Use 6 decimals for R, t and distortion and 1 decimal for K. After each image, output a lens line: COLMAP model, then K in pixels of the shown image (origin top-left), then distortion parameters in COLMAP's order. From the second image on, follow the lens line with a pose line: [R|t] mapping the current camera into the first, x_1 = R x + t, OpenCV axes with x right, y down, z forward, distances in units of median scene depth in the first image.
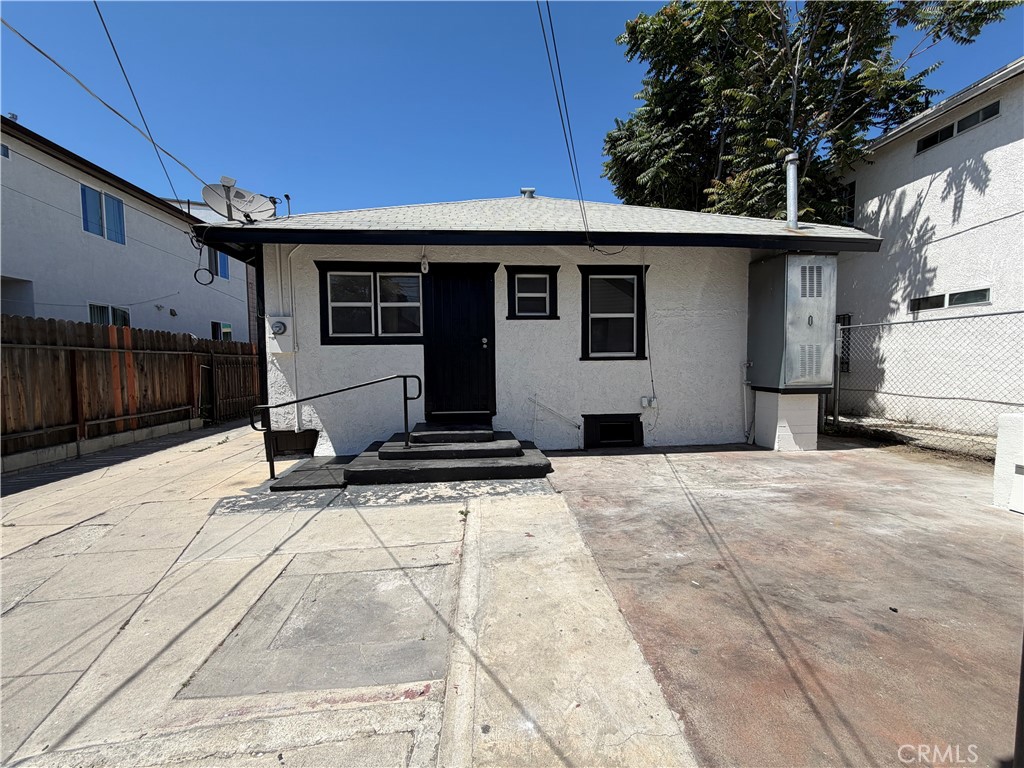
lens RADIAL K [[408.6, 0, 509.3], [0, 408.6, 385.3], [0, 0, 1]] dist [0.000207, 0.000203]
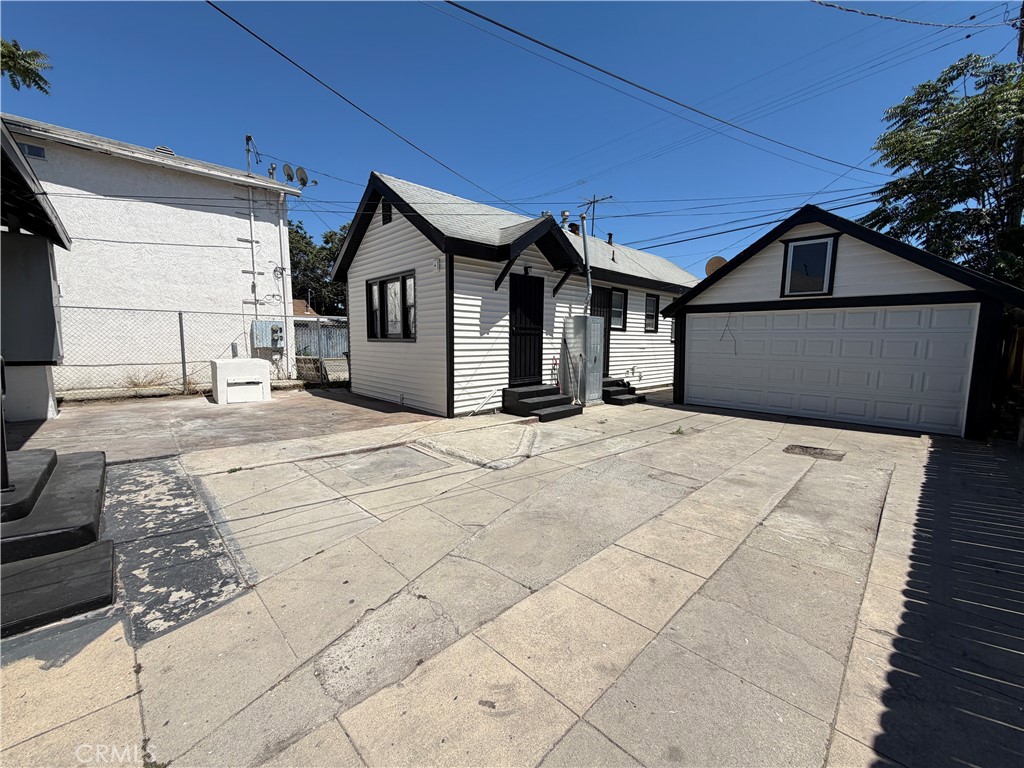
lens RADIAL K [[408.6, 0, 509.3], [0, 408.6, 385.3], [0, 0, 1]] dist [0.000207, 0.000203]
pose [[-0.612027, -0.084094, 0.786353, -0.954290], [0.040041, 0.989760, 0.137011, -0.028707], [-0.789822, 0.115340, -0.602393, 0.698950]]
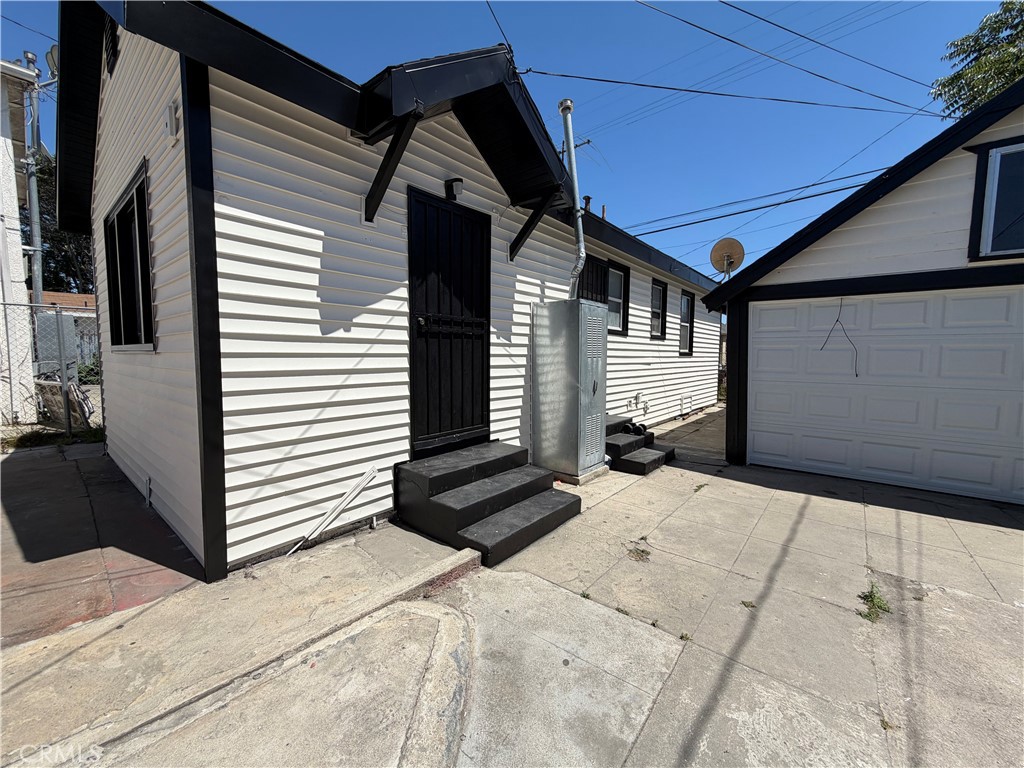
lens RADIAL K [[408.6, 0, 509.3], [0, 408.6, 385.3], [0, 0, 1]] dist [0.000207, 0.000203]
pose [[-0.703937, -0.049623, 0.708527, -0.367518], [0.037555, 0.993560, 0.106898, 0.005917], [-0.709269, 0.101858, -0.697541, 0.158598]]
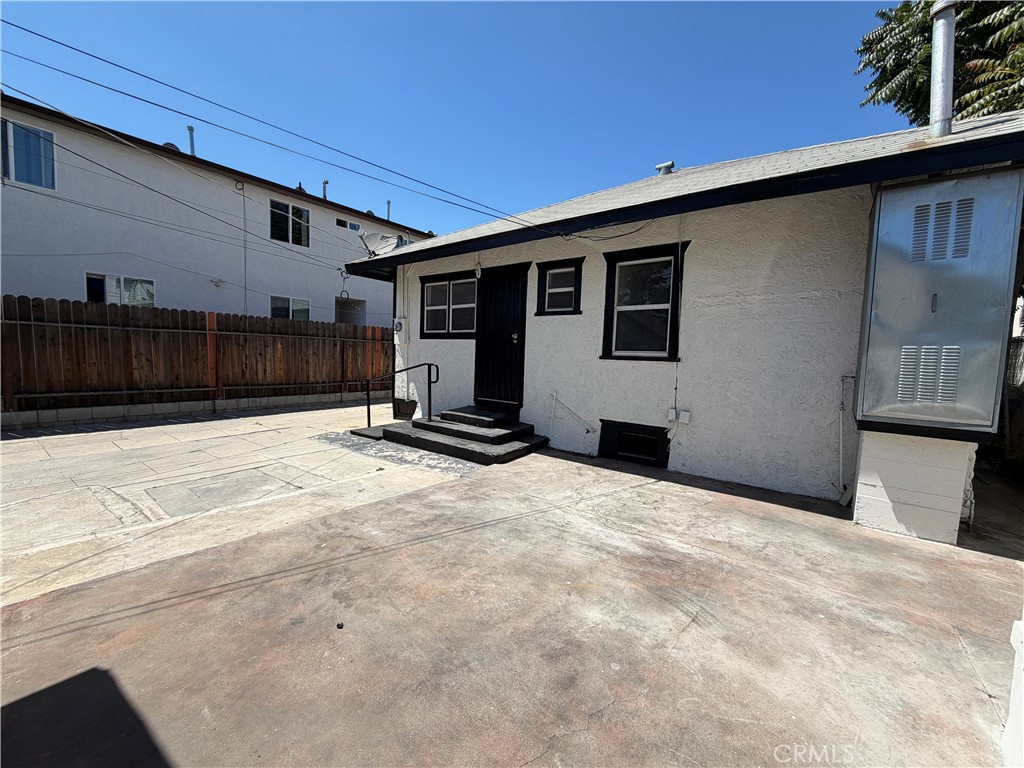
lens RADIAL K [[408.6, 0, 509.3], [0, 408.6, 385.3], [0, 0, 1]] dist [0.000207, 0.000203]
pose [[0.730055, 0.087005, -0.677828, 0.689152], [-0.079649, 0.995936, 0.042050, -0.026277], [0.678731, 0.023290, 0.734017, 0.214267]]
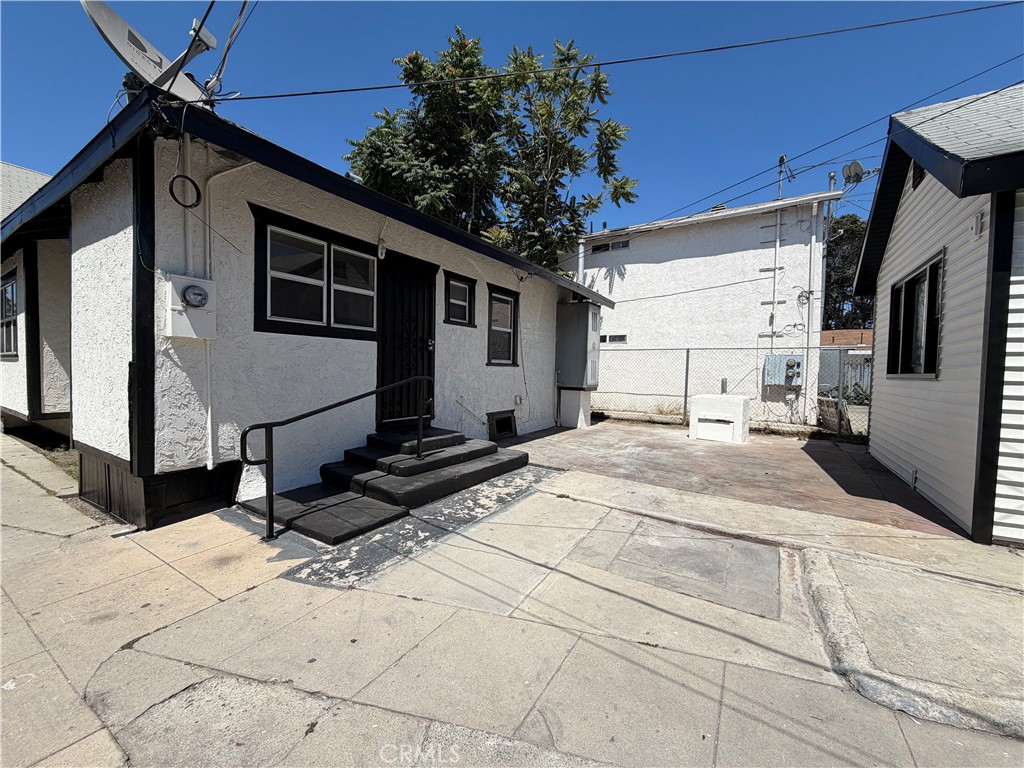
lens RADIAL K [[408.6, 0, 509.3], [0, 408.6, 385.3], [0, 0, 1]] dist [0.000207, 0.000203]
pose [[0.612005, -0.007468, 0.790819, -0.738404], [0.019412, 0.999796, -0.005581, 0.001719], [-0.790616, 0.018767, 0.612025, 0.269911]]
